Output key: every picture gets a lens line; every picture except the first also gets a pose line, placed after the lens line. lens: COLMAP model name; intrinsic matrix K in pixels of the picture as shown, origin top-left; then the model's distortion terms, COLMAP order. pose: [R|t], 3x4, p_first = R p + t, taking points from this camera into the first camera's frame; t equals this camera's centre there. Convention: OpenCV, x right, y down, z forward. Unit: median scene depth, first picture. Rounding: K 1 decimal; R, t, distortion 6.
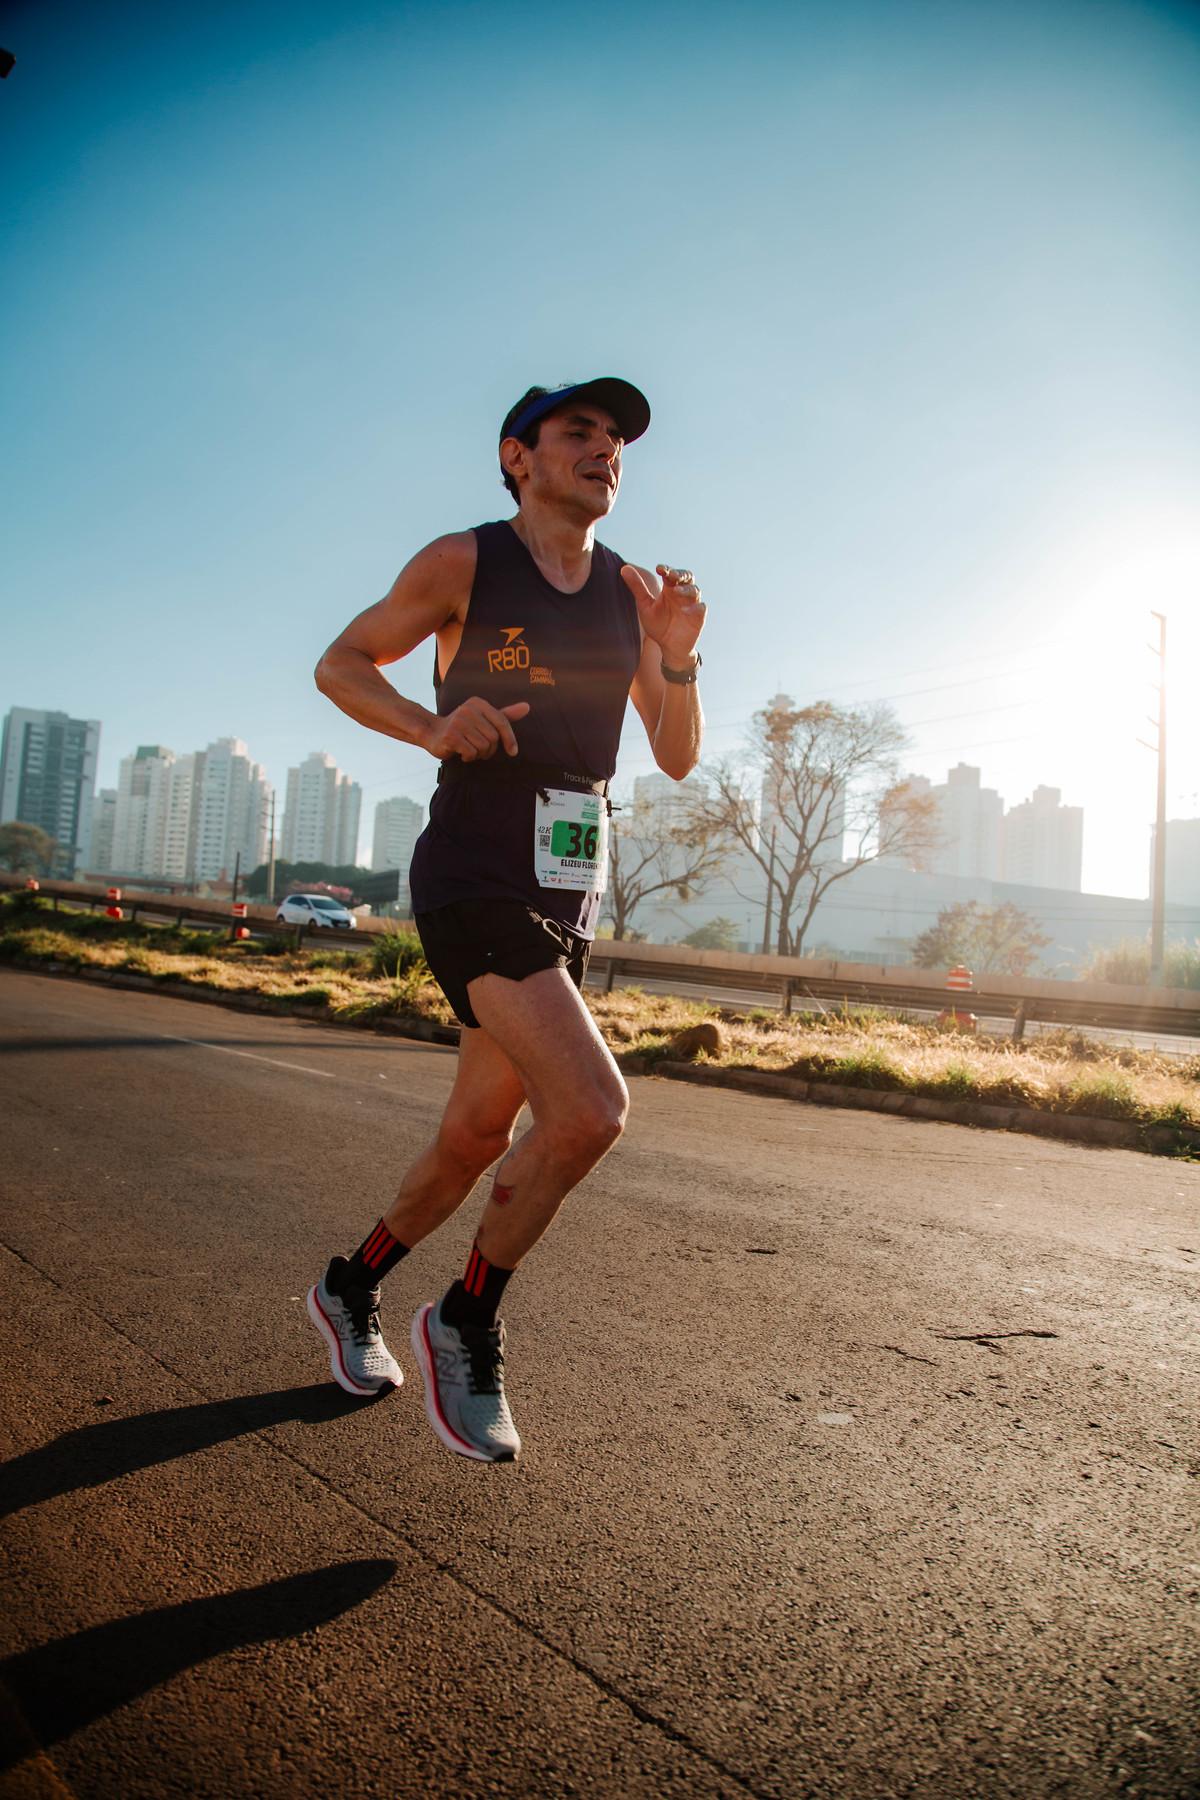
lens RADIAL K [[1203.0, 0, 597.3], [0, 1203.0, 914.7], [0, 0, 1]] dist [-0.121491, 0.064991]
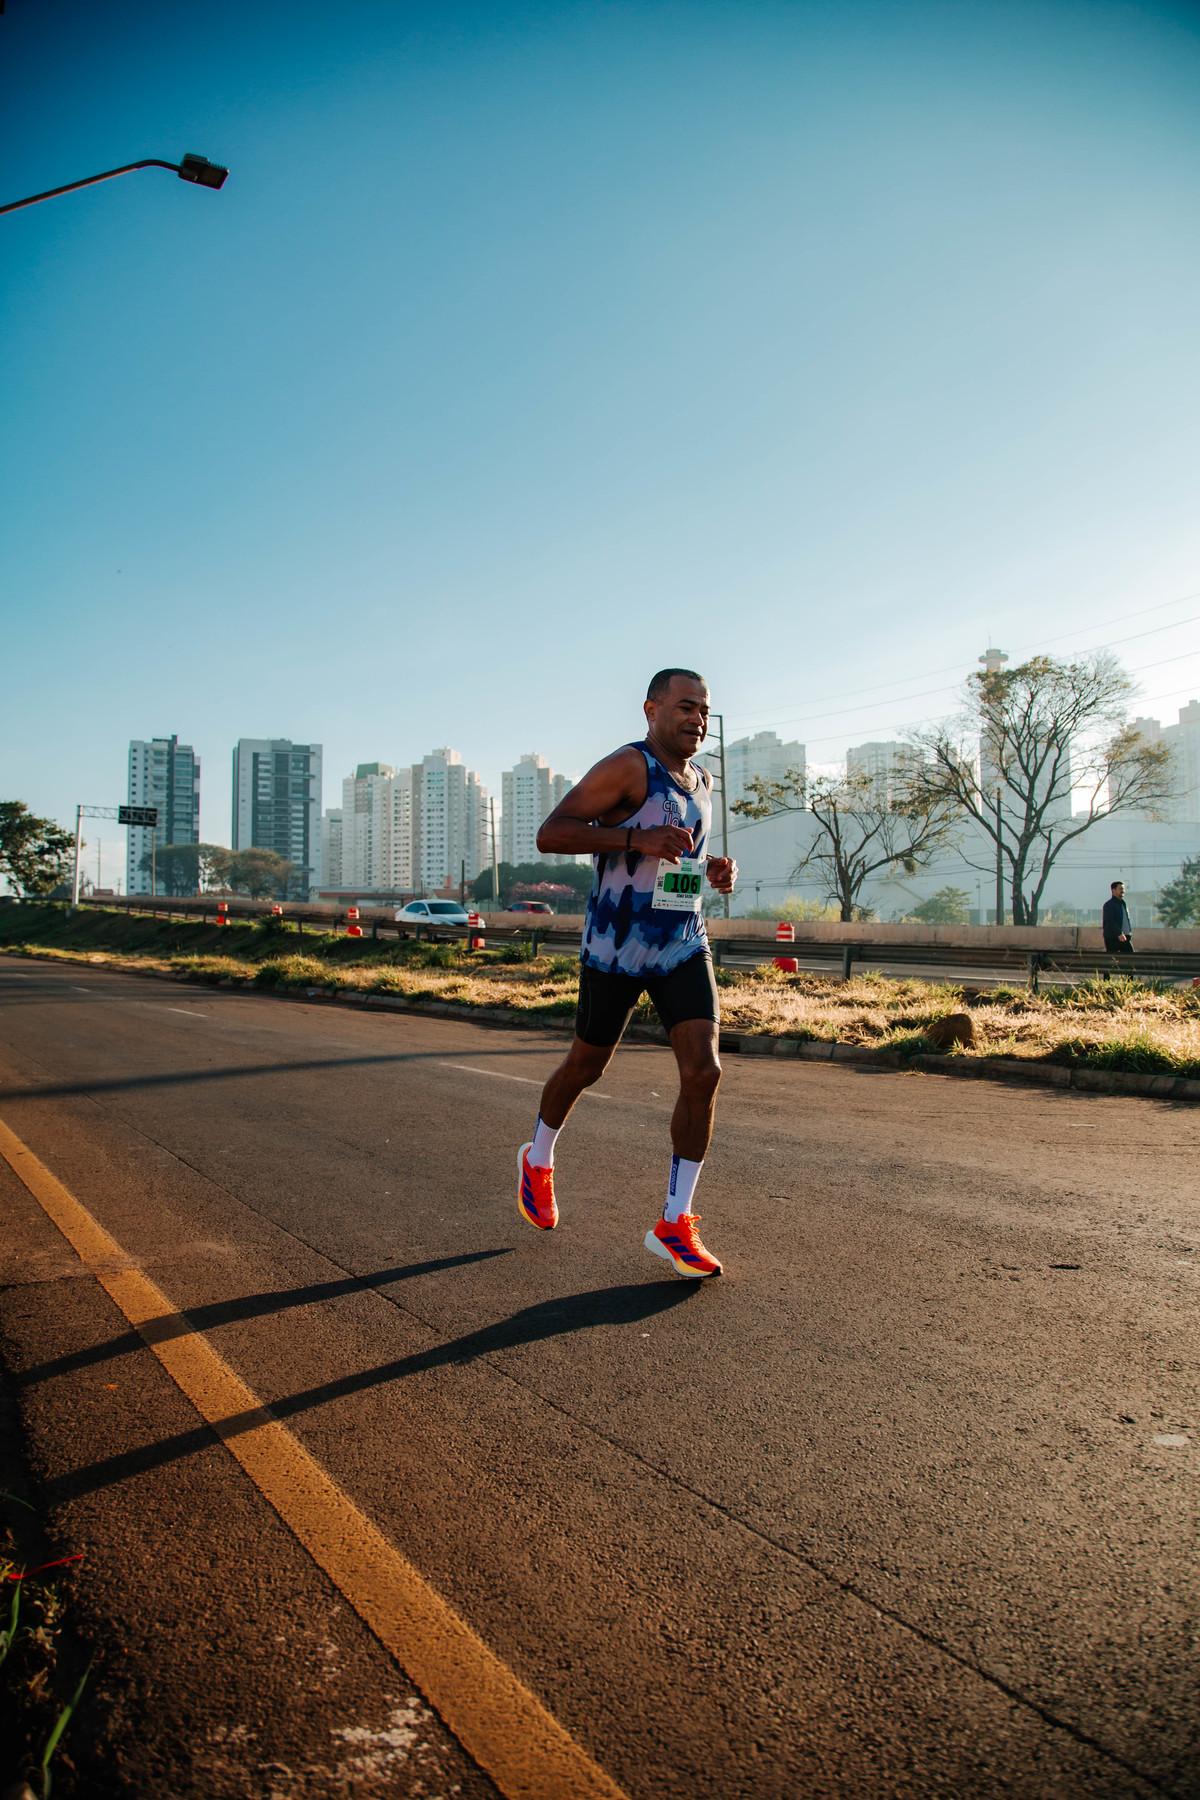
lens RADIAL K [[1209.7, 0, 600.0], [0, 1209.7, 900.0], [0, 0, 1]] dist [-0.123087, 0.063668]
pose [[0.980938, -0.077452, -0.178220, -0.038797], [0.077619, 0.996965, -0.006049, -0.045712], [0.178148, -0.007900, 0.983972, -0.061249]]
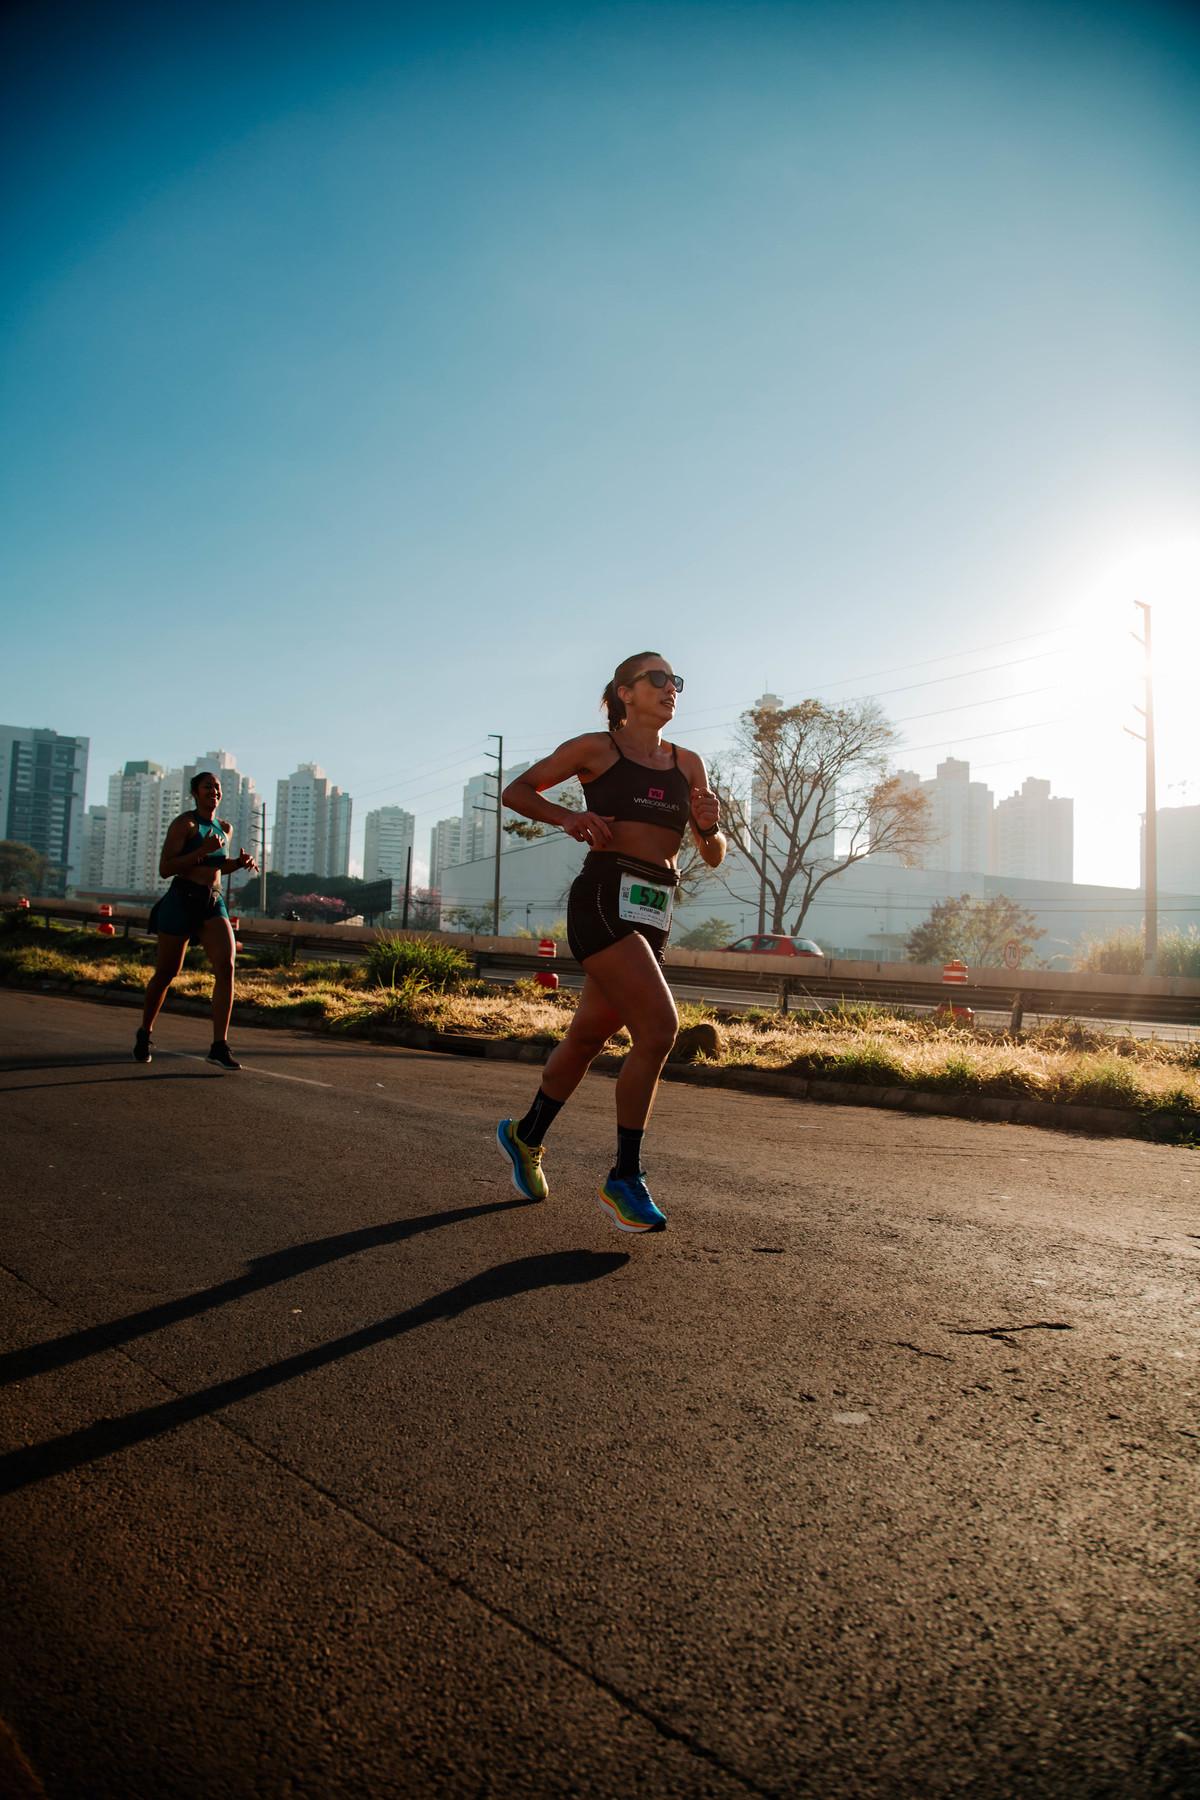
lens RADIAL K [[1203.9, 0, 597.4], [0, 1203.9, 906.5], [0, 0, 1]] dist [-0.124612, 0.065570]
pose [[0.999641, -0.026124, 0.005974, -0.001765], [0.026186, 0.999602, -0.010467, 0.003203], [-0.005698, 0.010620, 0.999927, 0.008076]]
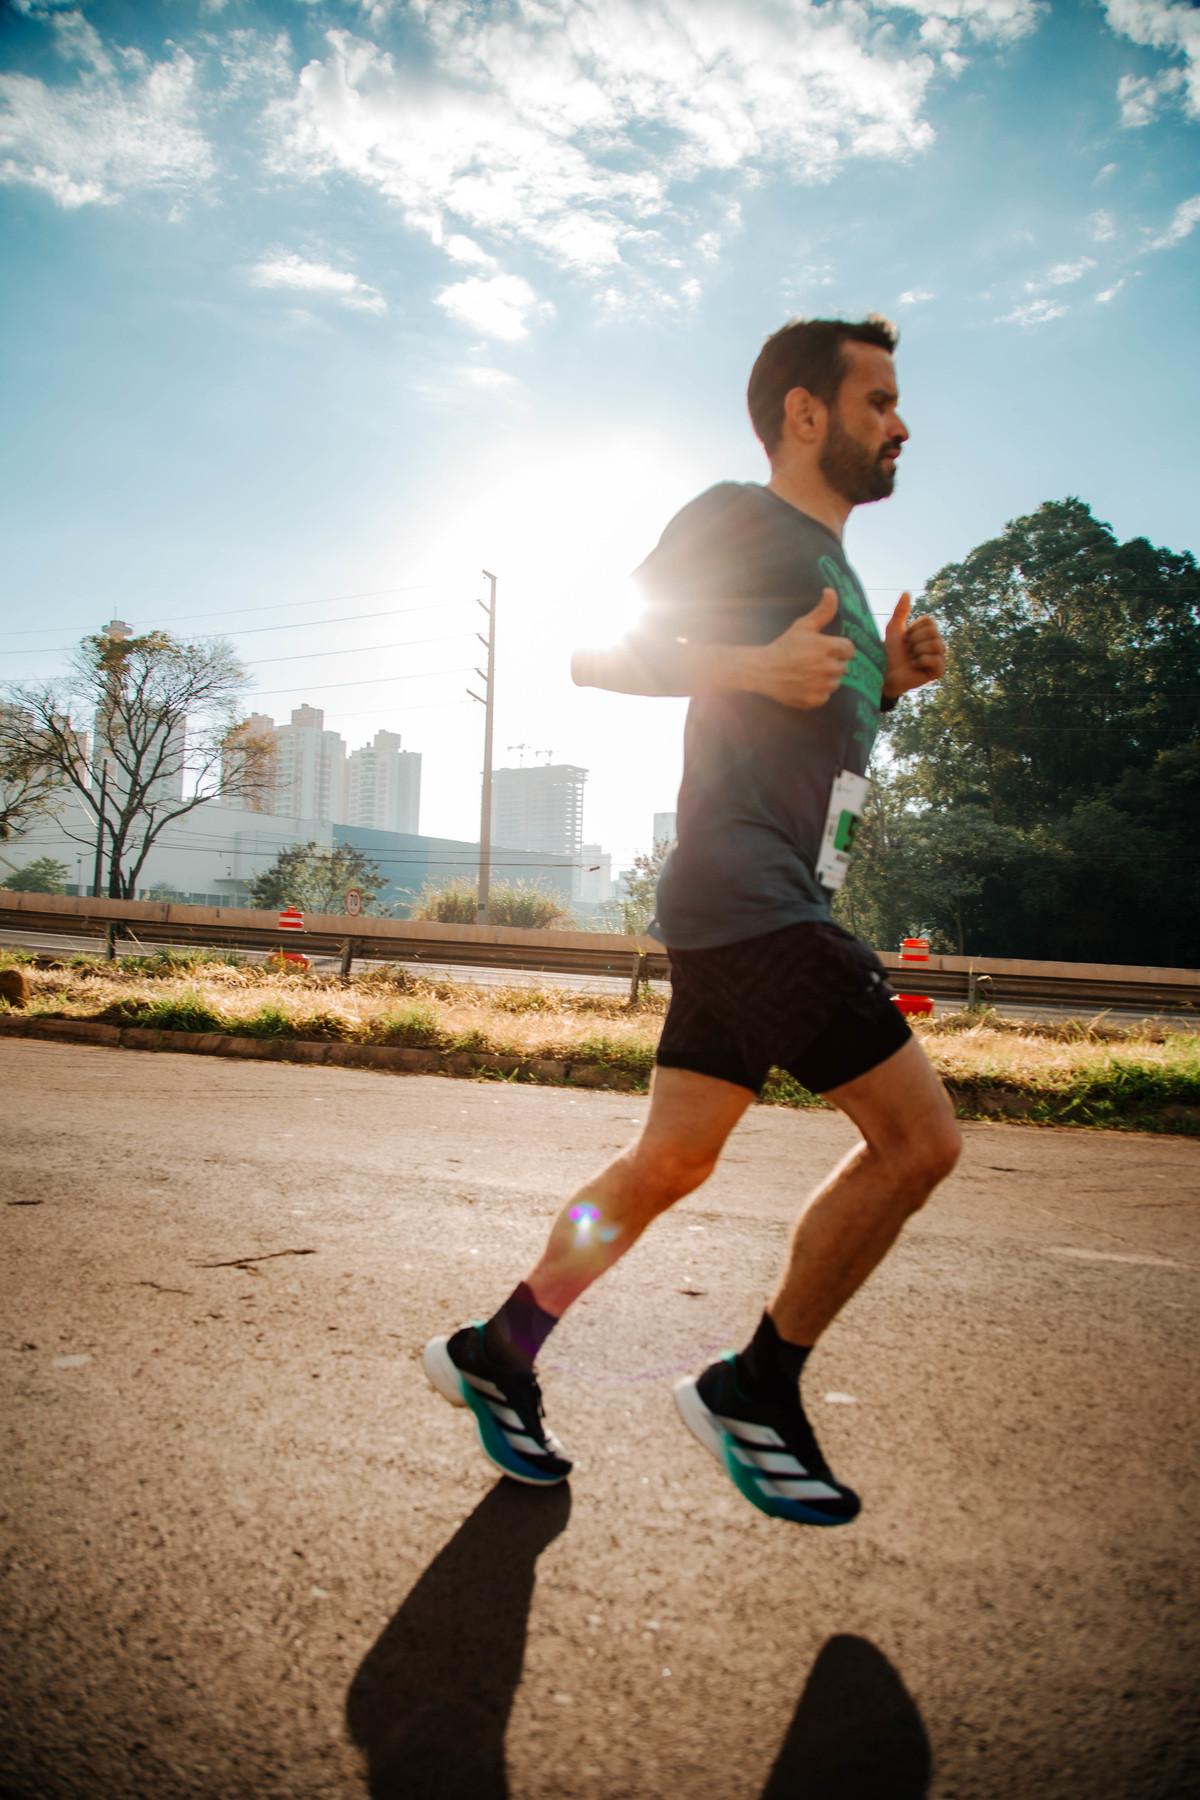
lens RADIAL K [[1212.8, 0, 588.0], [0, 1212.8, 924.3], [0, 0, 1]] dist [-0.117432, 0.066873]
pose [[0.864288, -0.018926, 0.502642, 0.042212], [-0.009364, 0.998513, 0.053698, 0.004762], [-0.502911, -0.051117, 0.862826, -0.019020]]
